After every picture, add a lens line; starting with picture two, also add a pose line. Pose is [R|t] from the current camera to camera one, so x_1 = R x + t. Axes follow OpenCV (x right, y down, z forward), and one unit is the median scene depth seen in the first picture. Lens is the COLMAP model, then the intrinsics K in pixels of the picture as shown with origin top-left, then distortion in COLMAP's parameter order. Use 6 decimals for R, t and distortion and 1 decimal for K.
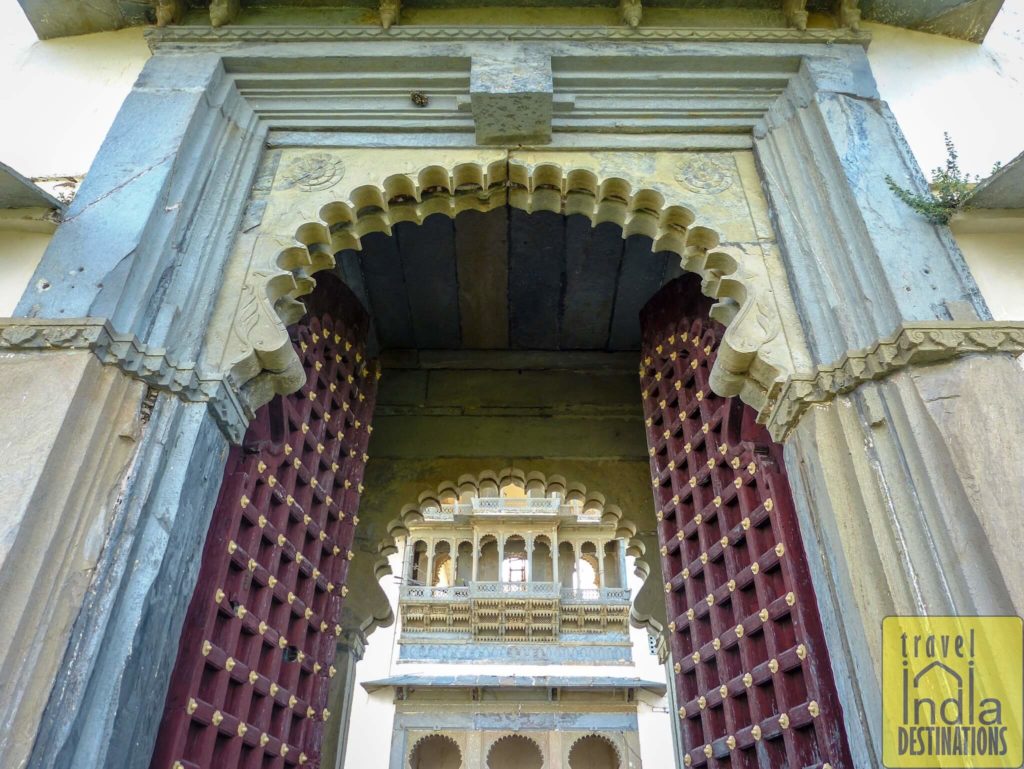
lens RADIAL K [[771.0, 0, 512.0], [0, 771.0, 384.5], [0, 0, 1]] dist [-0.026220, 0.001163]
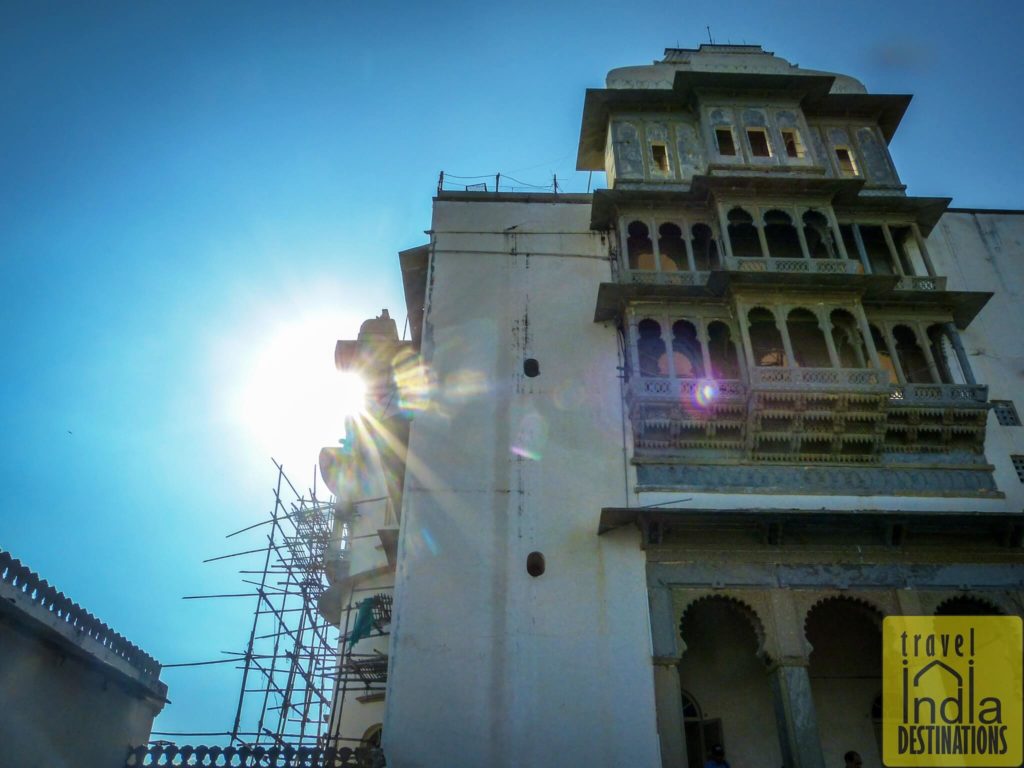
lens RADIAL K [[800.6, 0, 512.0], [0, 800.6, 384.0], [0, 0, 1]] dist [-0.030391, 0.014149]
pose [[0.999628, 0.014752, 0.022926, -0.266108], [-0.016001, 0.998342, 0.055297, 0.237423], [-0.022072, -0.055644, 0.998207, 0.345304]]
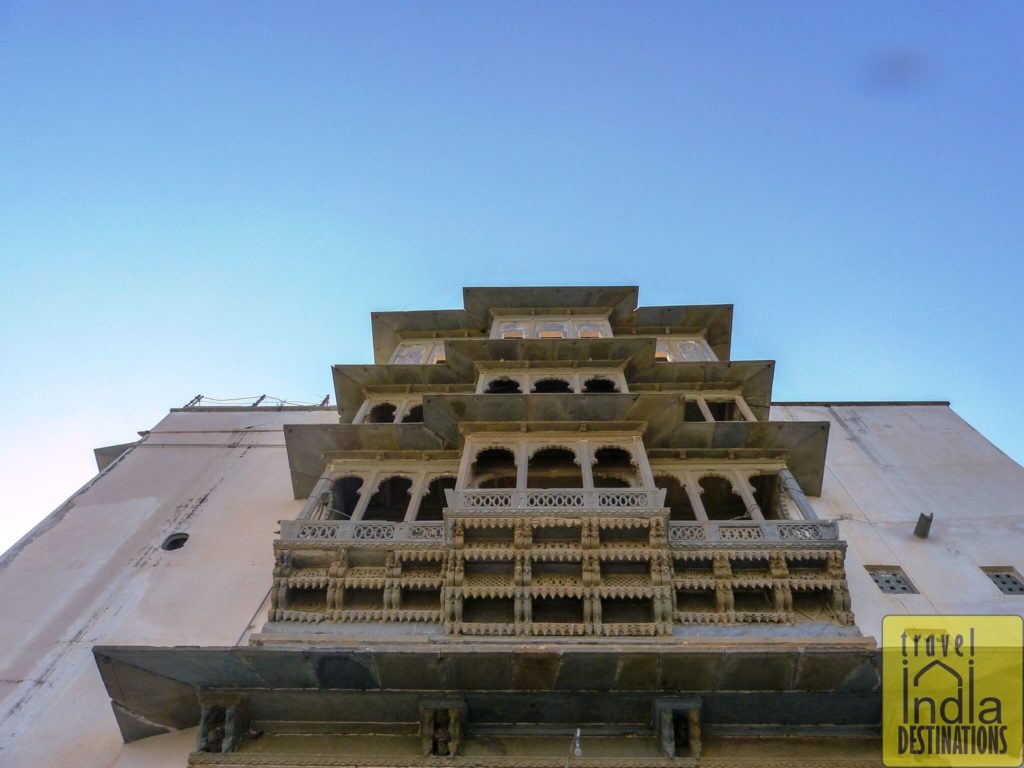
lens RADIAL K [[771.0, 0, 512.0], [0, 771.0, 384.0], [0, 0, 1]] dist [-0.026220, 0.001163]
pose [[0.999350, -0.006975, -0.035356, -0.004058], [-0.013014, 0.845045, -0.534537, 0.432971], [0.033606, 0.534650, 0.844405, 0.616177]]
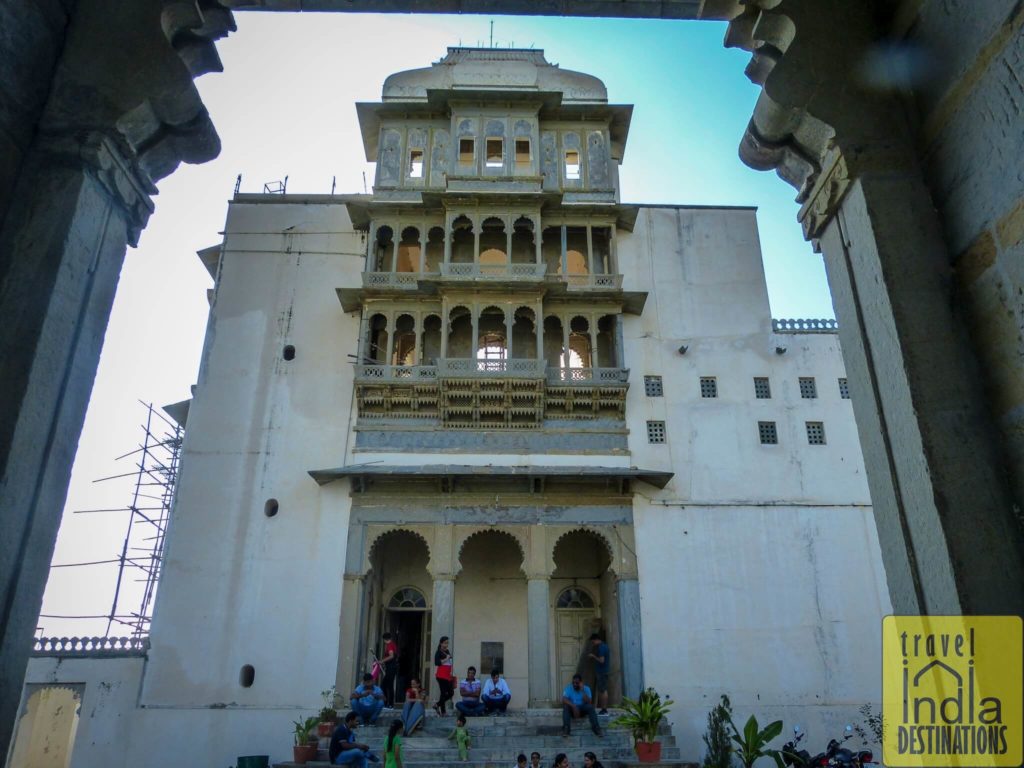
lens RADIAL K [[800.6, 0, 512.0], [0, 800.6, 384.0], [0, 0, 1]] dist [-0.030391, 0.014149]
pose [[0.999598, 0.002451, 0.028252, 0.001283], [-0.008492, 0.976416, 0.215729, 0.095102], [-0.027057, -0.215883, 0.976044, 0.143860]]
